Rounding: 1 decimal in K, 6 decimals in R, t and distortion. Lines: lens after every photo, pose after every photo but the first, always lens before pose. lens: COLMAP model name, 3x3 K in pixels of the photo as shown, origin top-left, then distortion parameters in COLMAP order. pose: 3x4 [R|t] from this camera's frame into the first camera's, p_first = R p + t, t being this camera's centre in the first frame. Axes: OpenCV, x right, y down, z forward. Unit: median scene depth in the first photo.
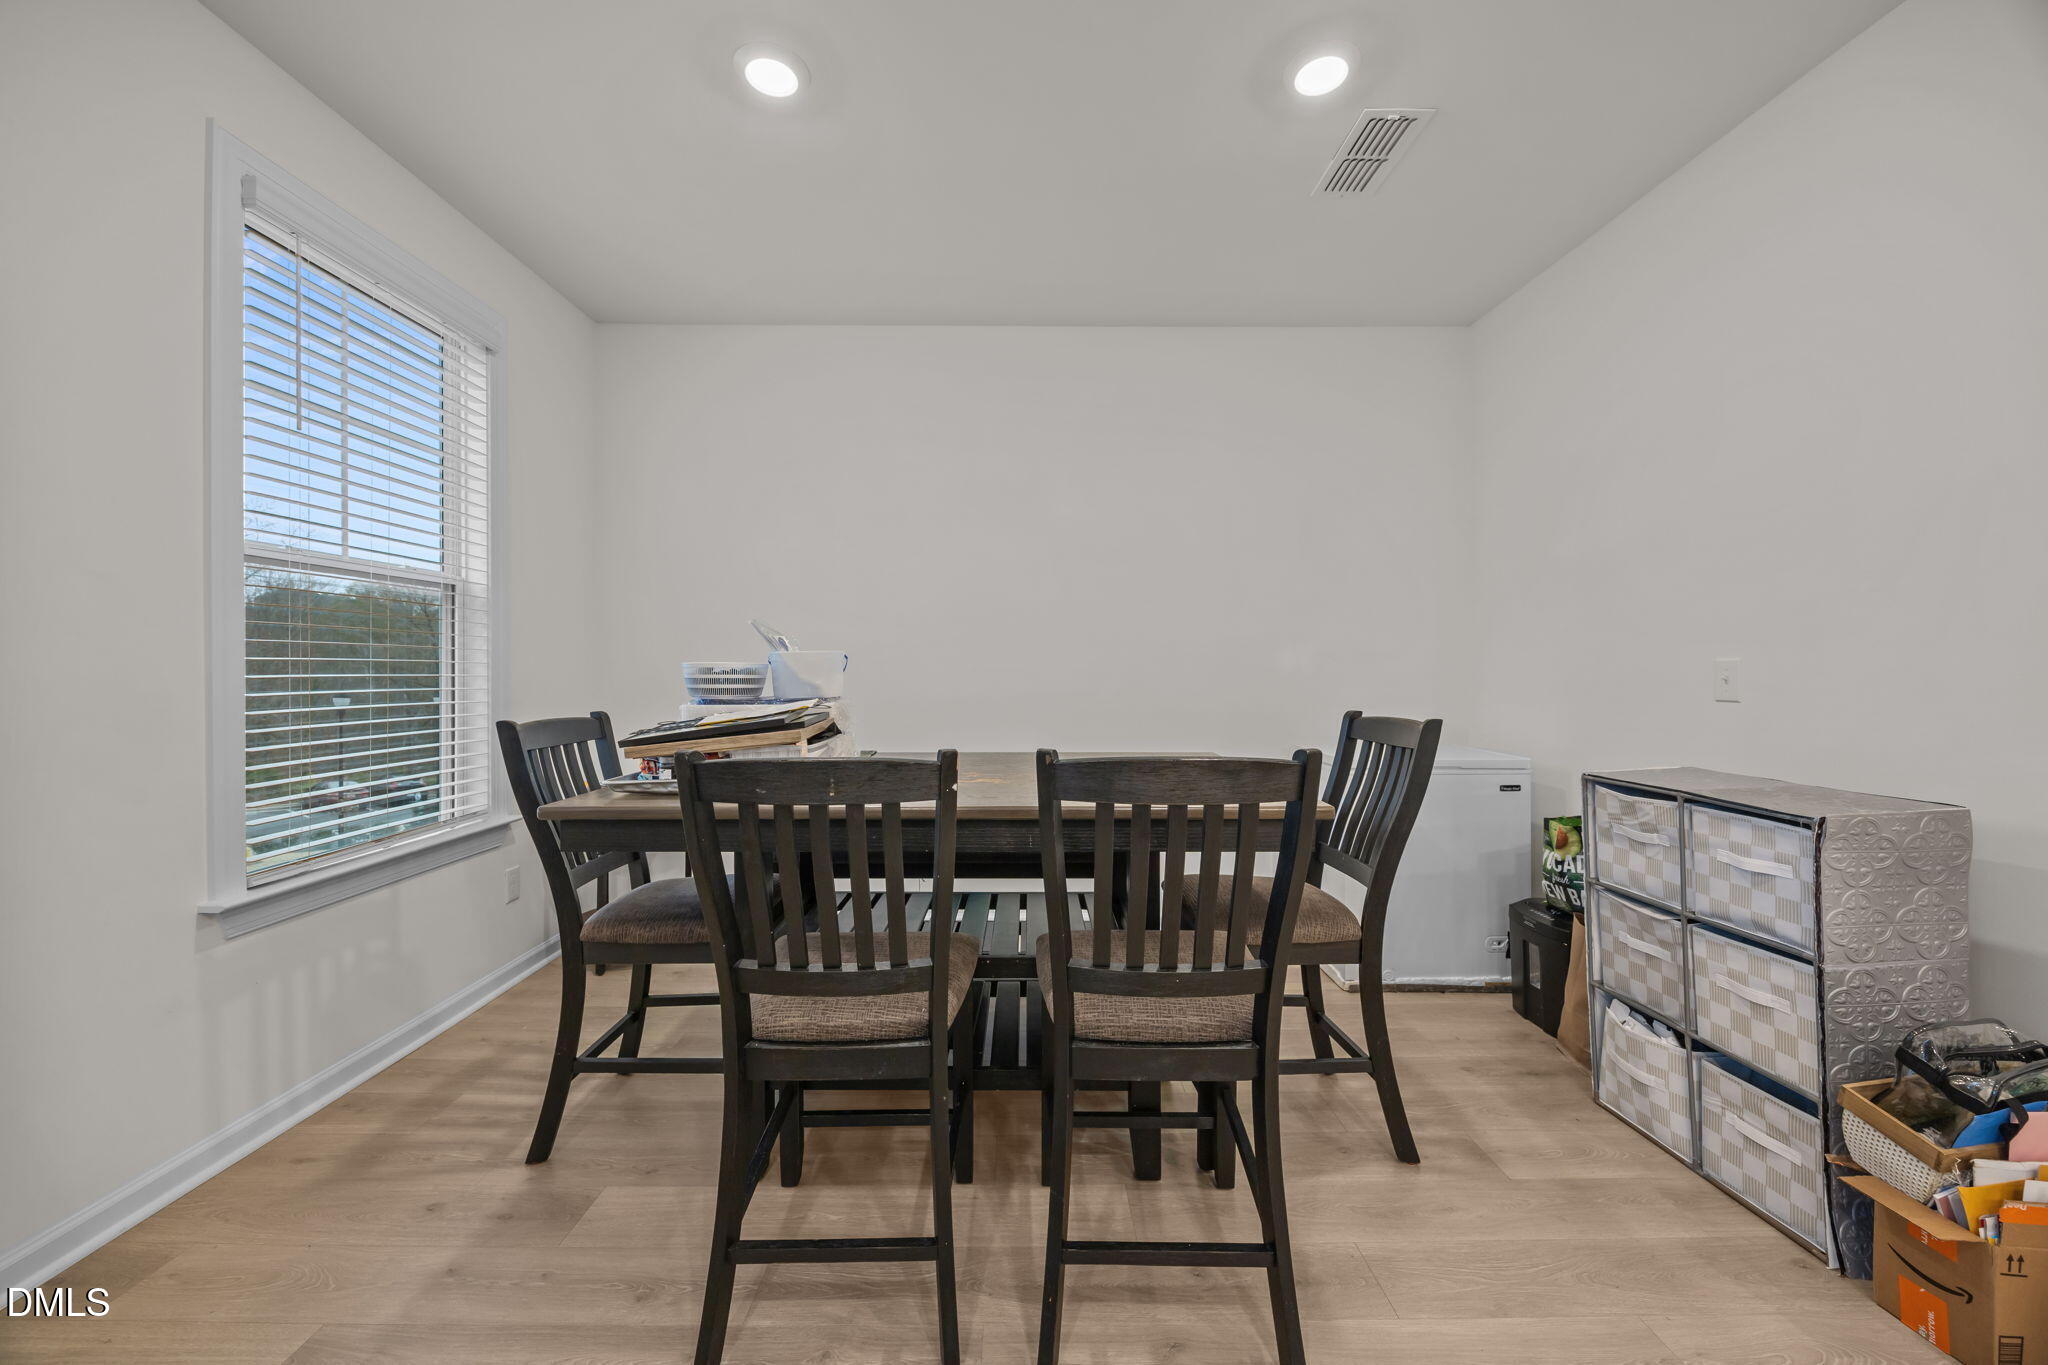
lens RADIAL K [[779.1, 0, 1024.0], [0, 779.1, 682.5], [0, 0, 1]] dist [-0.001162, -0.000230]
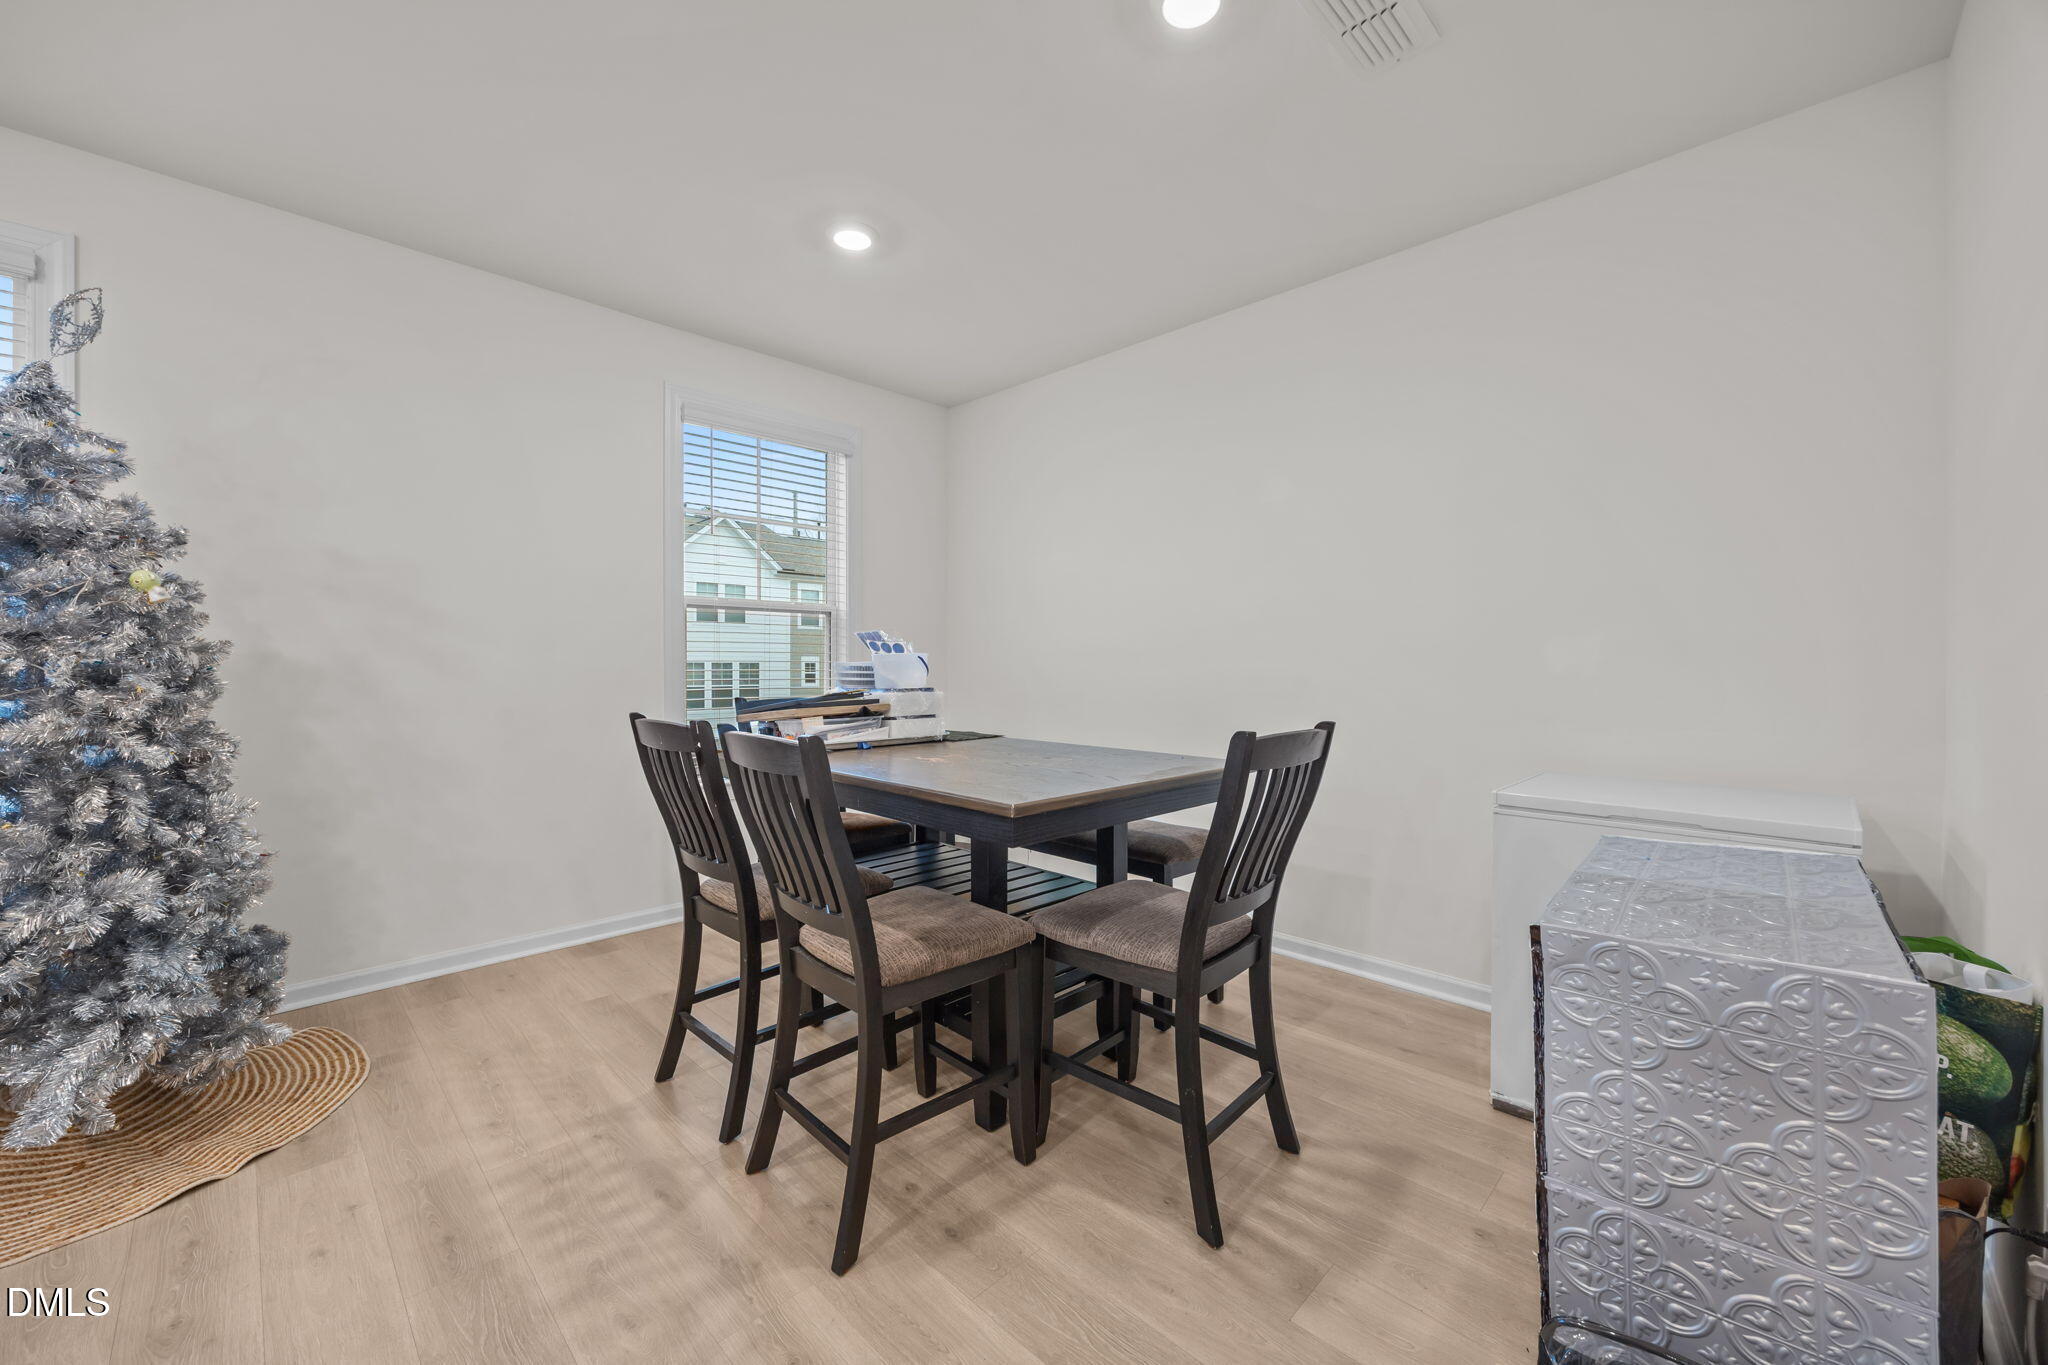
lens RADIAL K [[779.1, 0, 1024.0], [0, 779.1, 682.5], [0, 0, 1]] dist [-0.001162, -0.000230]
pose [[0.709610, 0.016872, -0.704392, 0.943821], [-0.009353, 0.999851, 0.014526, -0.014526], [0.704532, -0.003720, 0.709662, 0.244686]]
